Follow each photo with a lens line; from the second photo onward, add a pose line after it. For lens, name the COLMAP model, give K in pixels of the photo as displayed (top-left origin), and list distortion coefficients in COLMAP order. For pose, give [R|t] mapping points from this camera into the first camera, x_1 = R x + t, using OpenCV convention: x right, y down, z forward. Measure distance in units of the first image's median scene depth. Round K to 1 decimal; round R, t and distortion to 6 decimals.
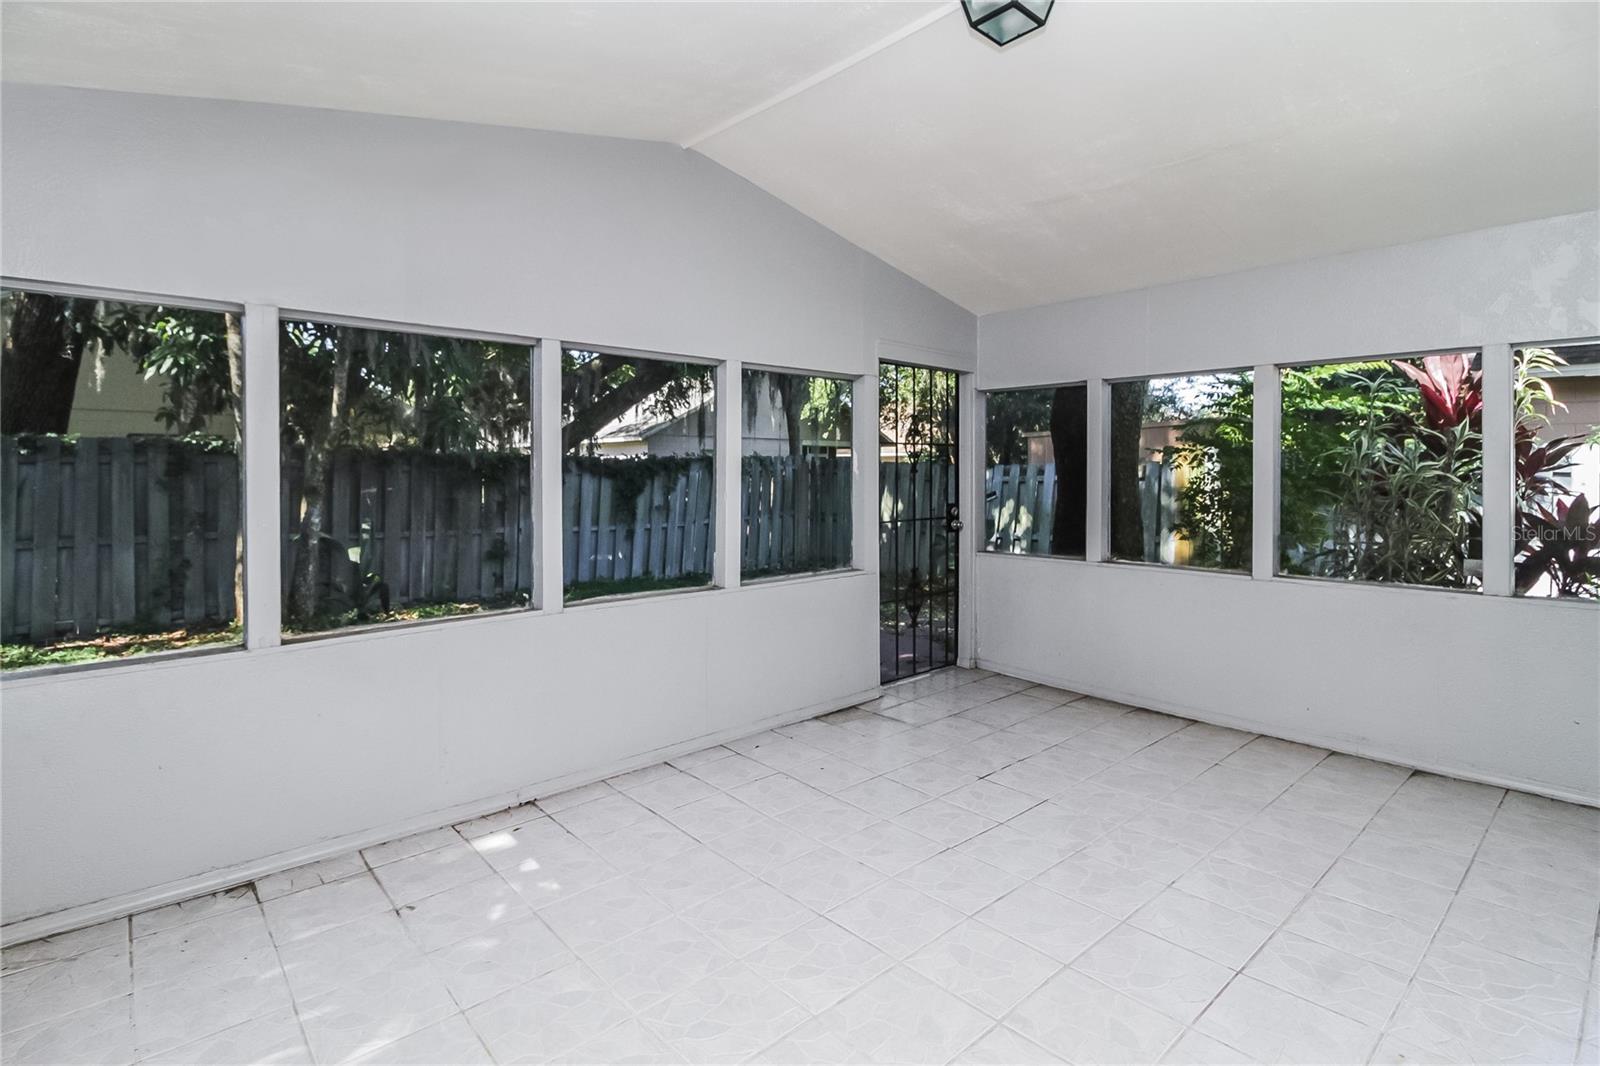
lens RADIAL K [[766.0, 0, 800.8], [0, 766.0, 470.2], [0, 0, 1]] dist [0.001500, -0.000022]
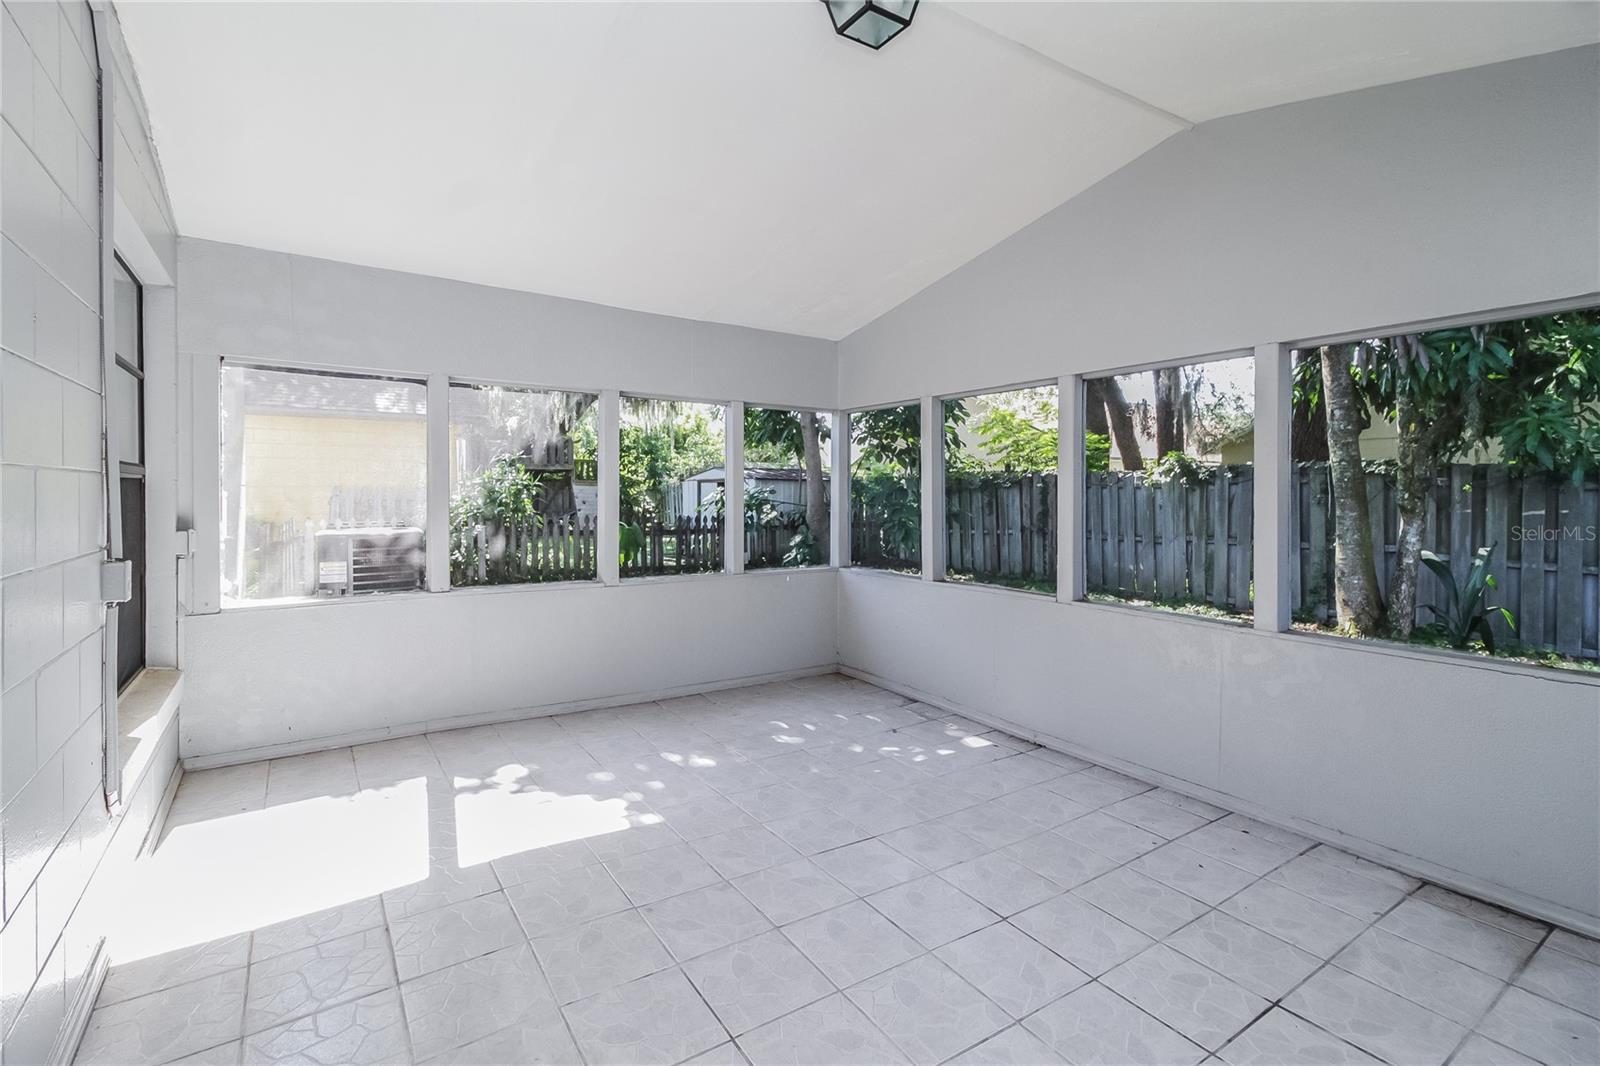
lens RADIAL K [[745.9, 0, 798.7], [0, 745.9, 494.6], [0, 0, 1]] dist [-0.000696, -0.000036]
pose [[-0.146372, 0.006958, -0.989205, 0.866289], [-0.005805, 0.999952, 0.007892, 0.009920], [0.989213, 0.006897, -0.146324, 0.733553]]
